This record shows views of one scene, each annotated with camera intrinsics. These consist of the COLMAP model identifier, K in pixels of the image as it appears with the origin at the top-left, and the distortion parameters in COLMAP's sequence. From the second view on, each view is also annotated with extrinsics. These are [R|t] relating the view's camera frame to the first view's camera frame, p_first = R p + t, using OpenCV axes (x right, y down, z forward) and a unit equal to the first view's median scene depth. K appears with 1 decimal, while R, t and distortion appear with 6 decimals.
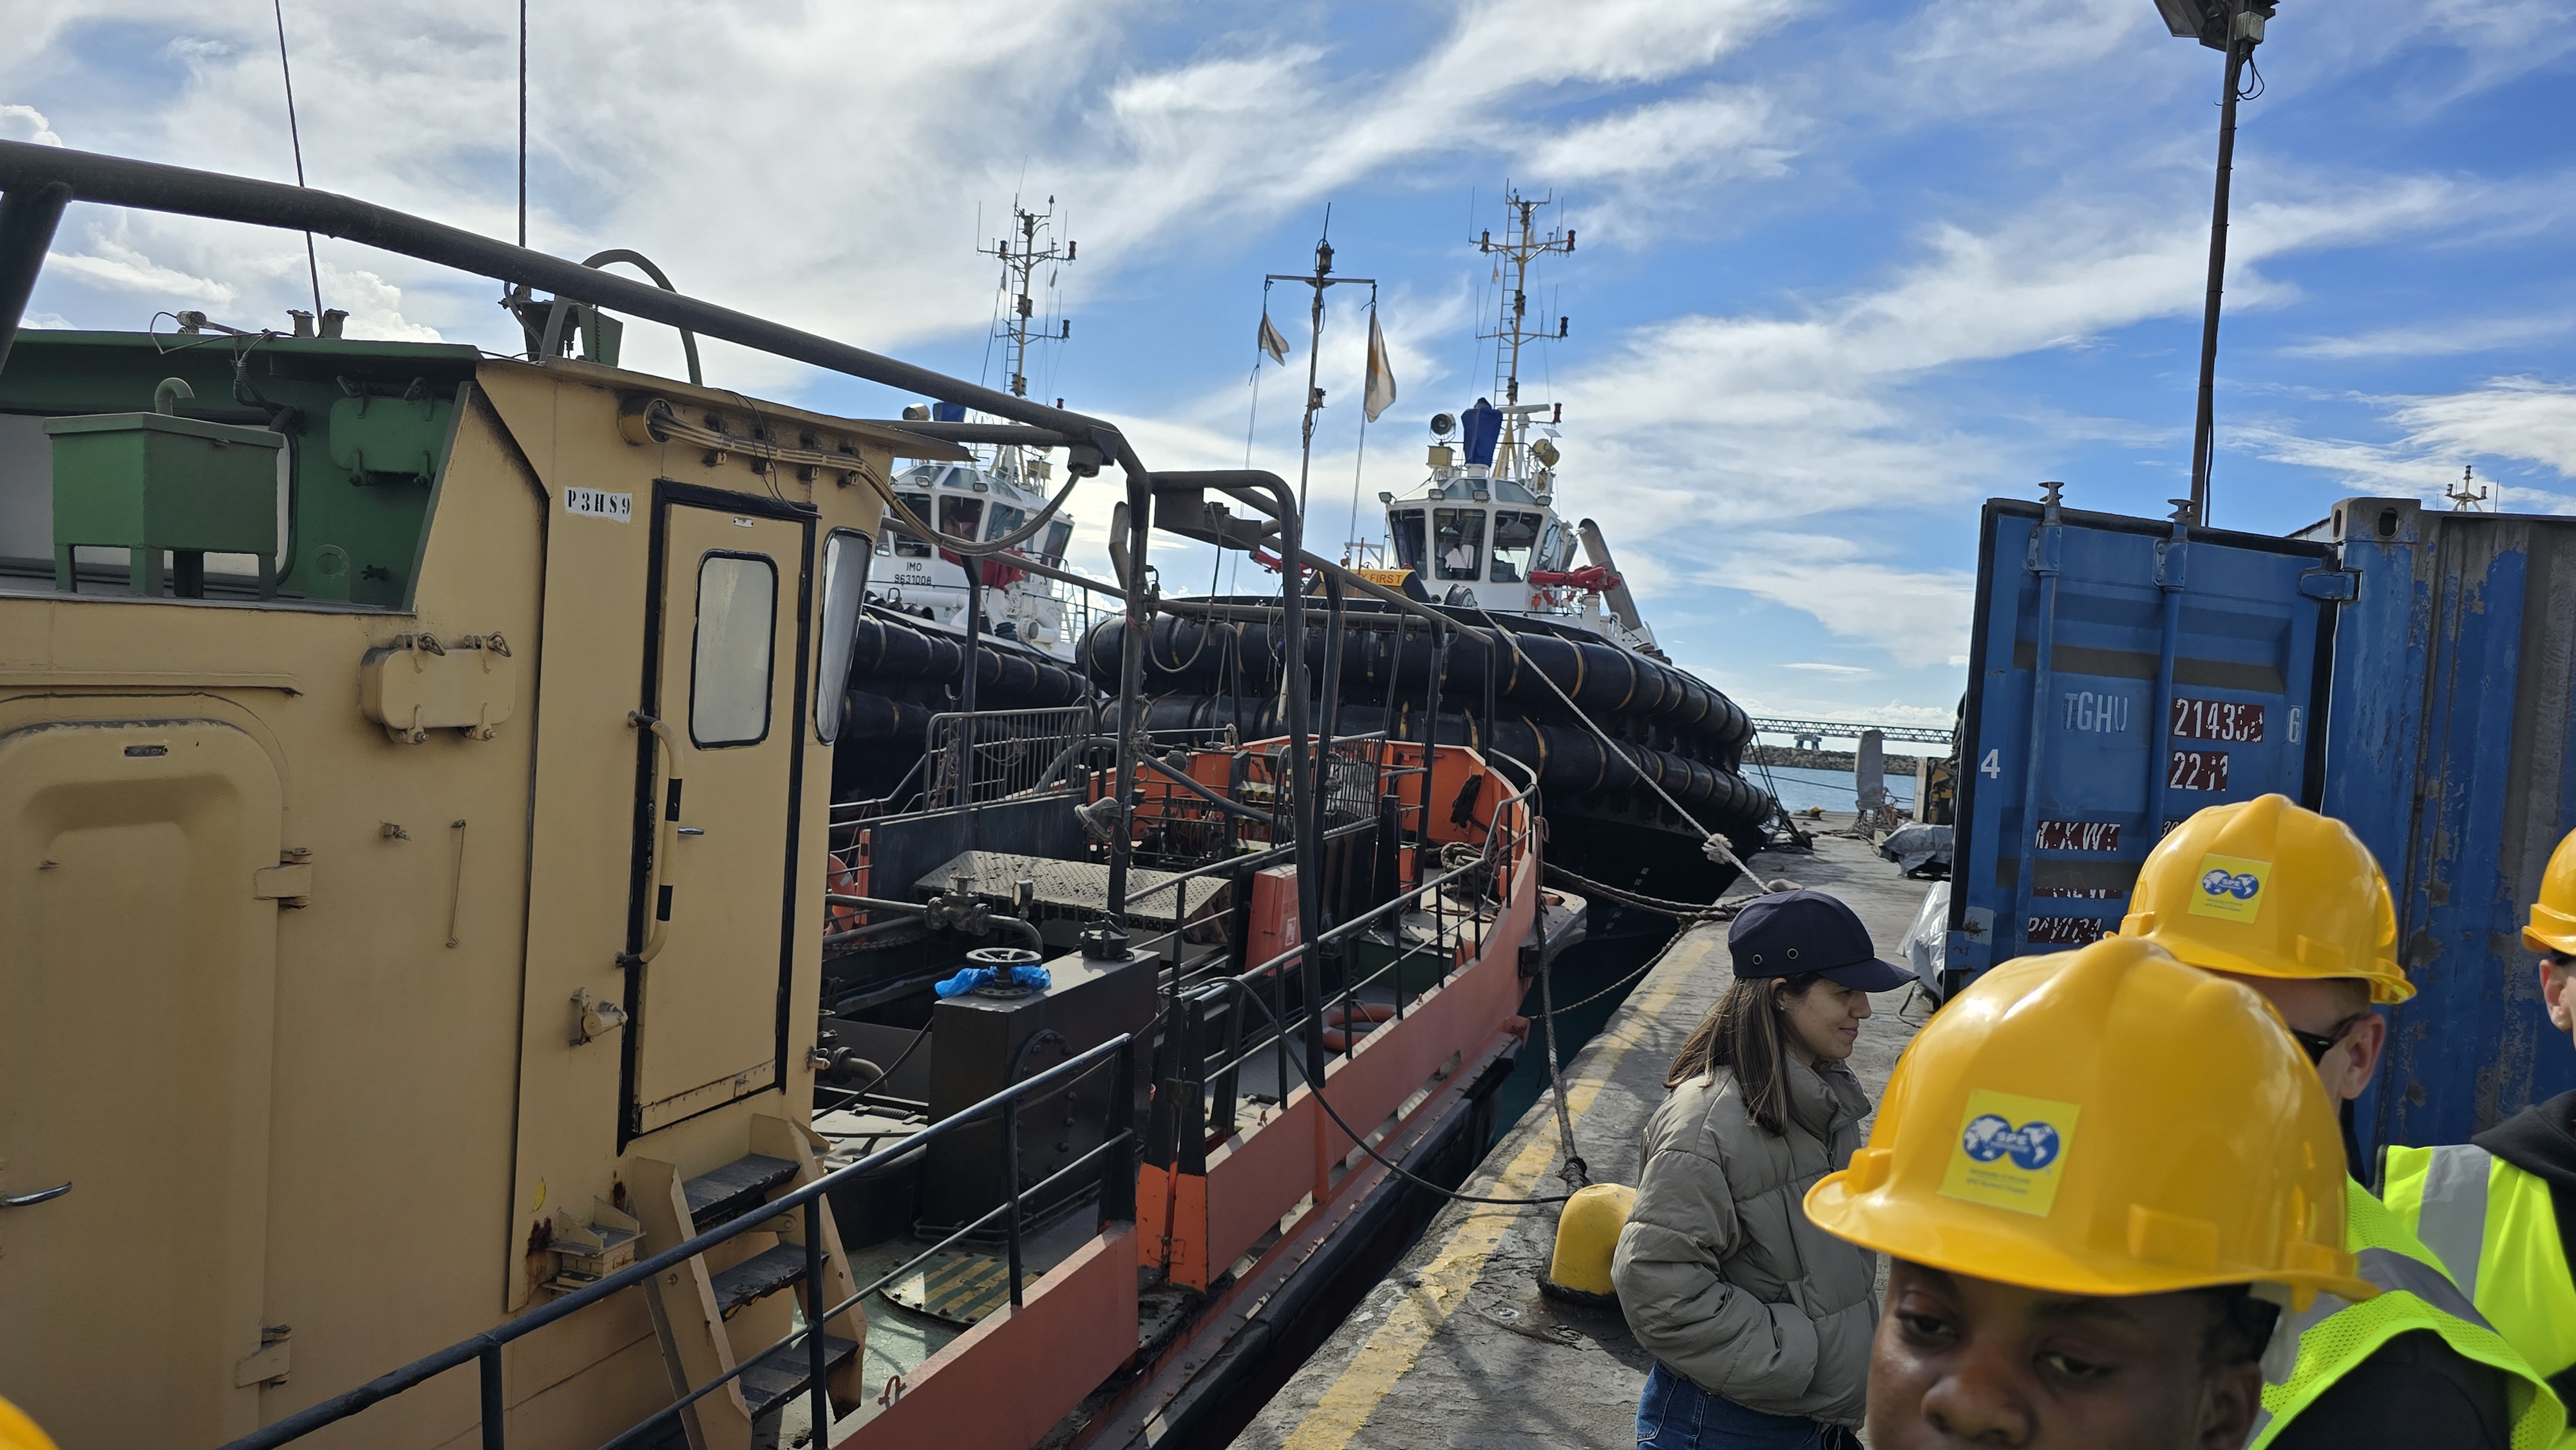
lens RADIAL K [[1679.0, 0, 1288.0], [0, 1679.0, 725.0], [0, 0, 1]] dist [0.050475, -0.045976]
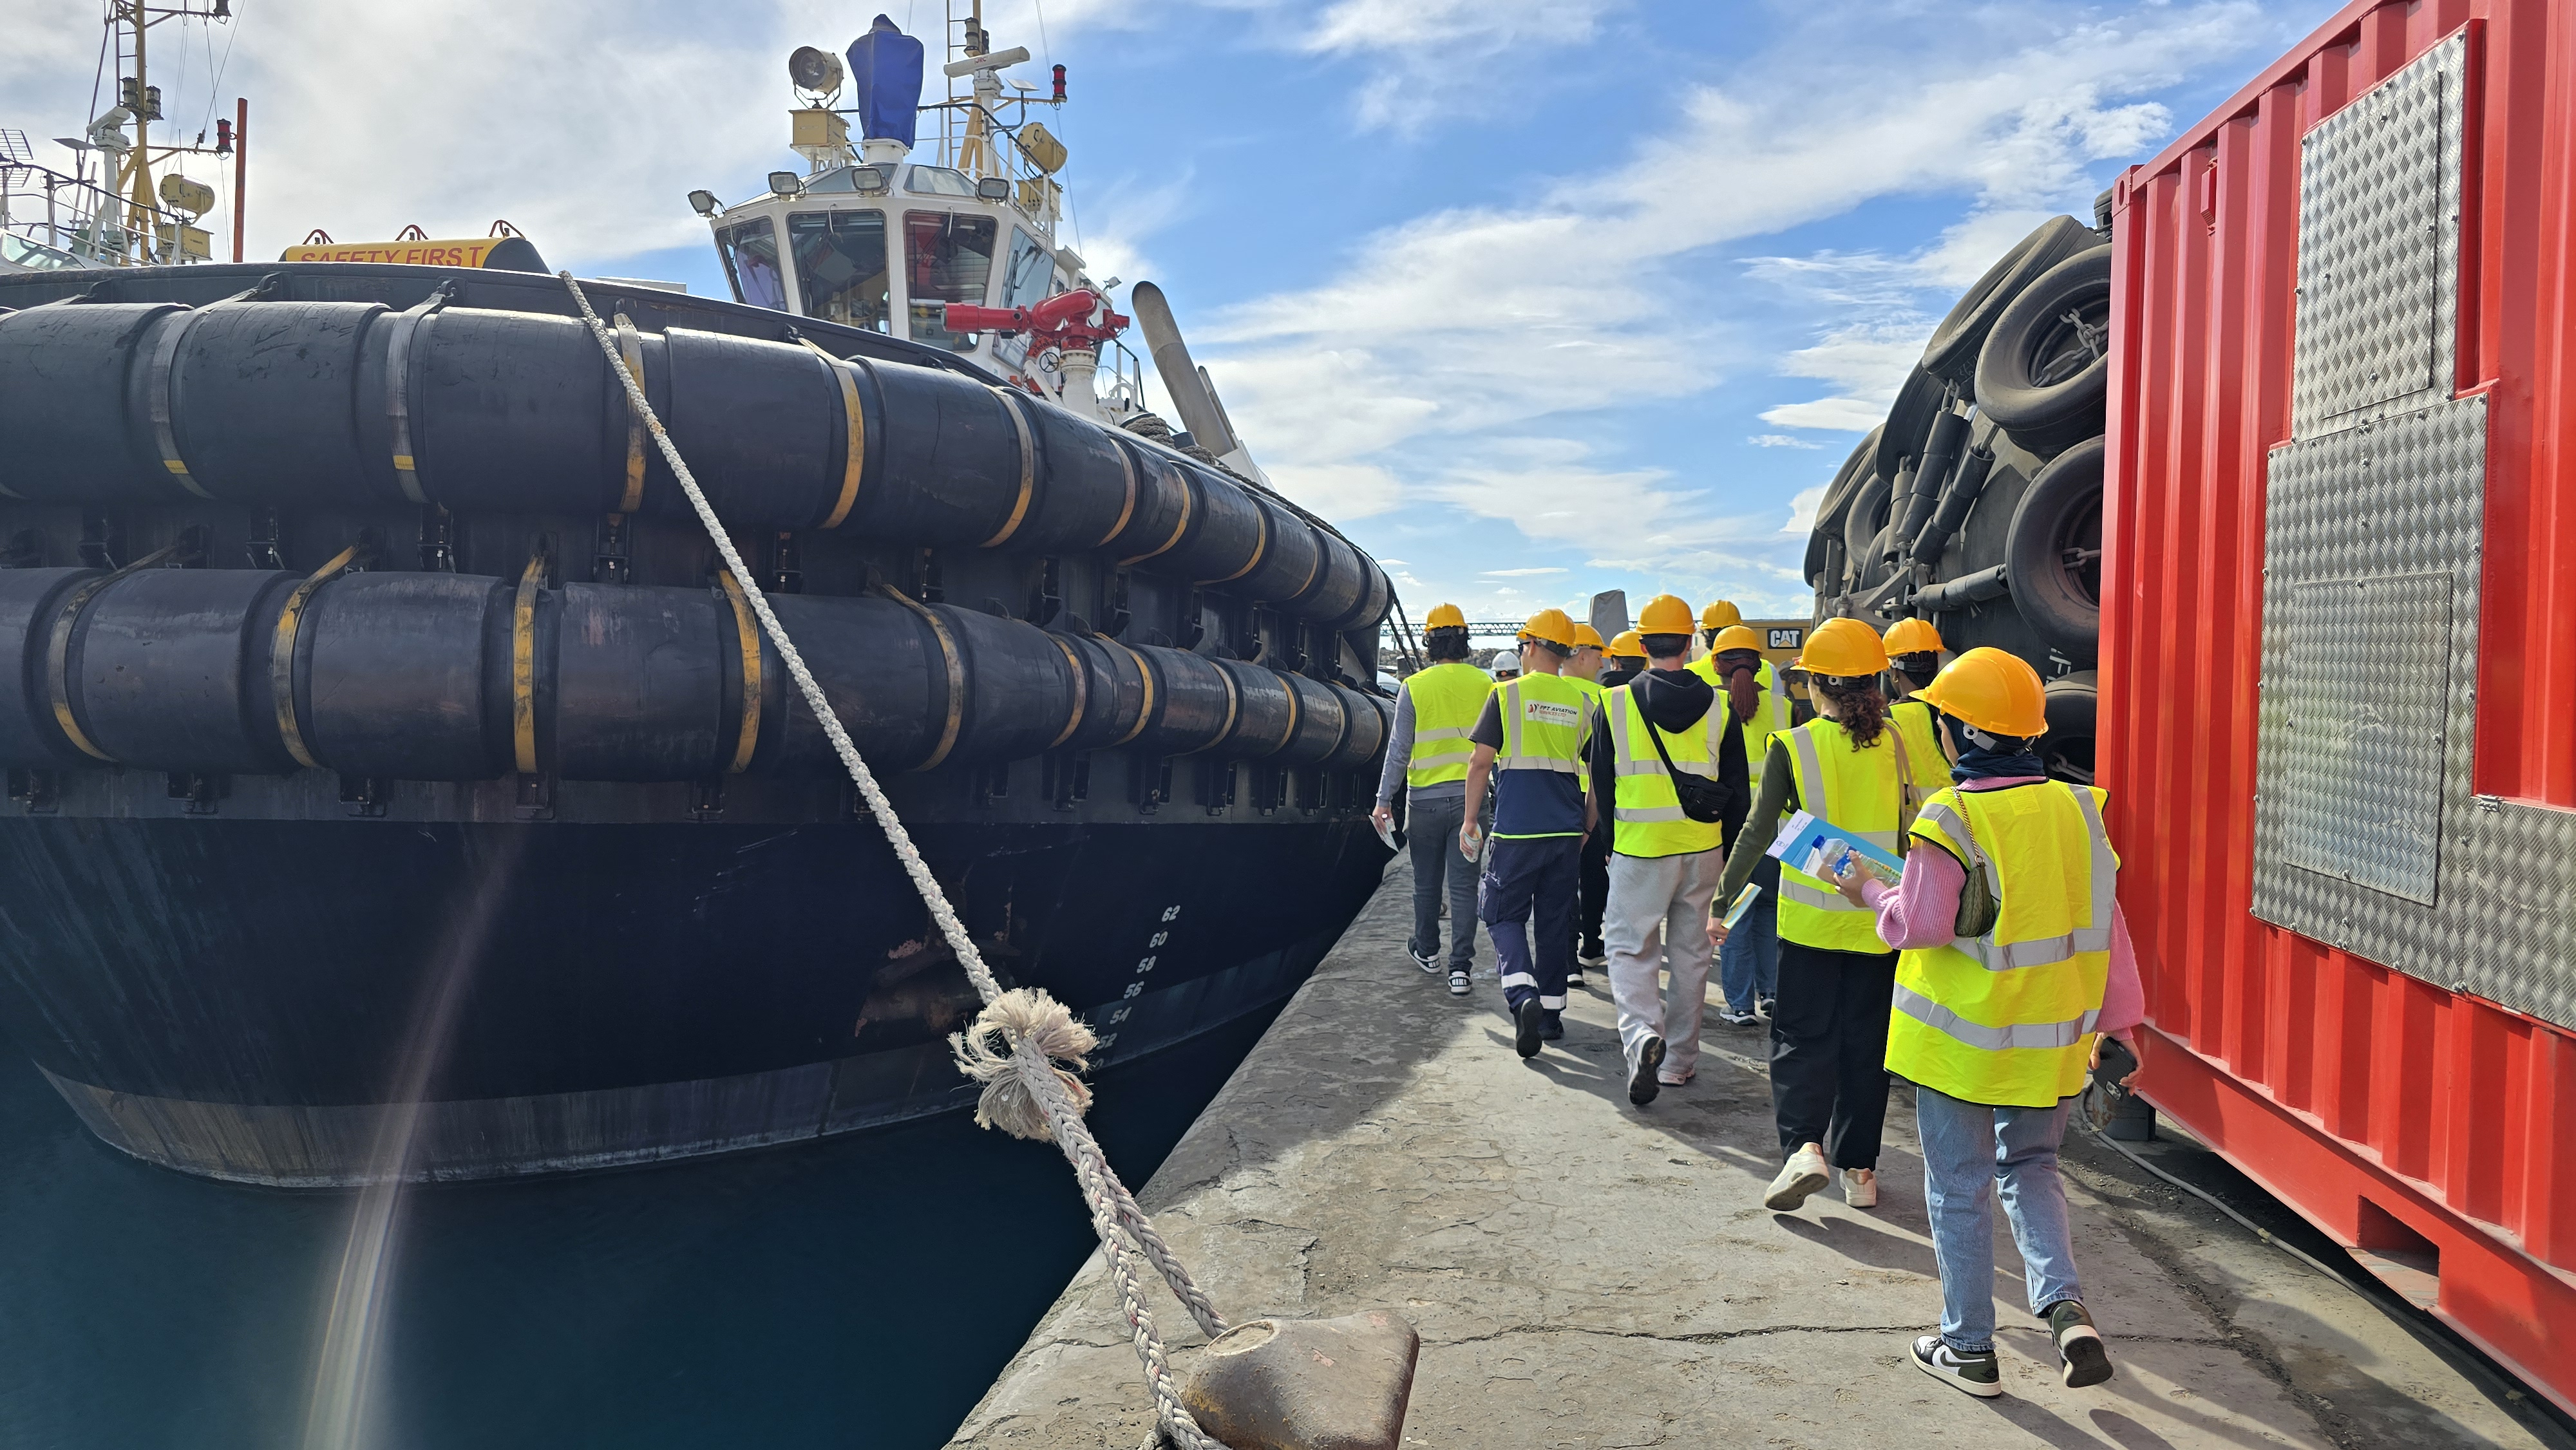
lens RADIAL K [[1679.0, 0, 1288.0], [0, 1679.0, 725.0], [0, 0, 1]] dist [0.050475, -0.045976]
pose [[0.990746, -0.066209, 0.118487, 0.155003], [0.065010, 0.997787, 0.013959, 0.025692], [-0.119149, -0.006127, 0.992857, 0.436059]]
